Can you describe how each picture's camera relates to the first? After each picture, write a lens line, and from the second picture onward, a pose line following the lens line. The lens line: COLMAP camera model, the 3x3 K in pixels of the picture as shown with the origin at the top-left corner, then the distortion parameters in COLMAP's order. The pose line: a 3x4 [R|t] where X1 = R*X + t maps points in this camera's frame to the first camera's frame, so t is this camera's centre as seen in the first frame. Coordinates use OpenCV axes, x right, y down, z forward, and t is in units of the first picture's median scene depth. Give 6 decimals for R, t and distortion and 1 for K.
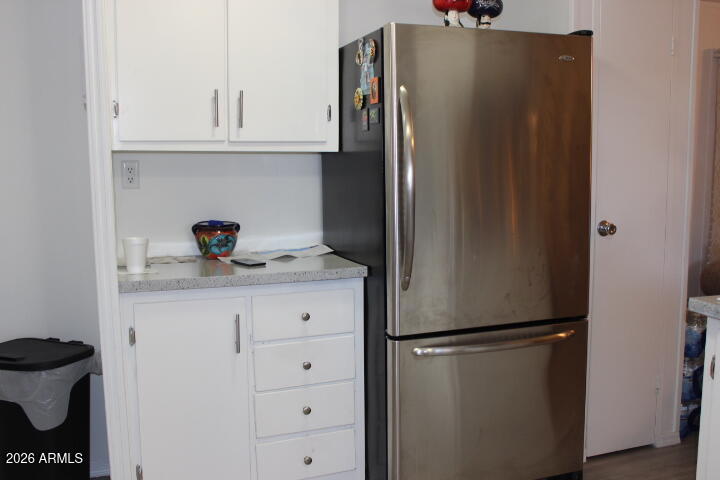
lens RADIAL K [[738.7, 0, 360.0], [0, 738.7, 240.0], [0, 0, 1]] dist [-0.110091, 0.233752]
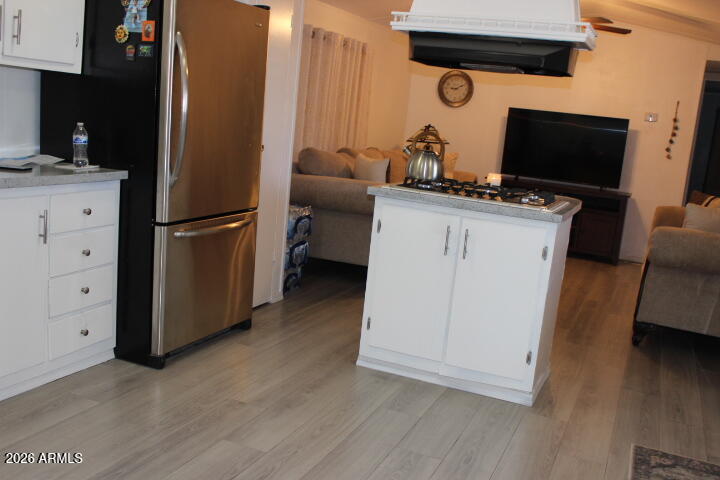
lens RADIAL K [[738.7, 0, 360.0], [0, 738.7, 240.0], [0, 0, 1]] dist [-0.110091, 0.233752]
pose [[0.701563, -0.054610, 0.710512, -0.606358], [-0.008438, 0.996353, 0.084911, 0.044054], [-0.712557, -0.065566, 0.698544, -0.154908]]
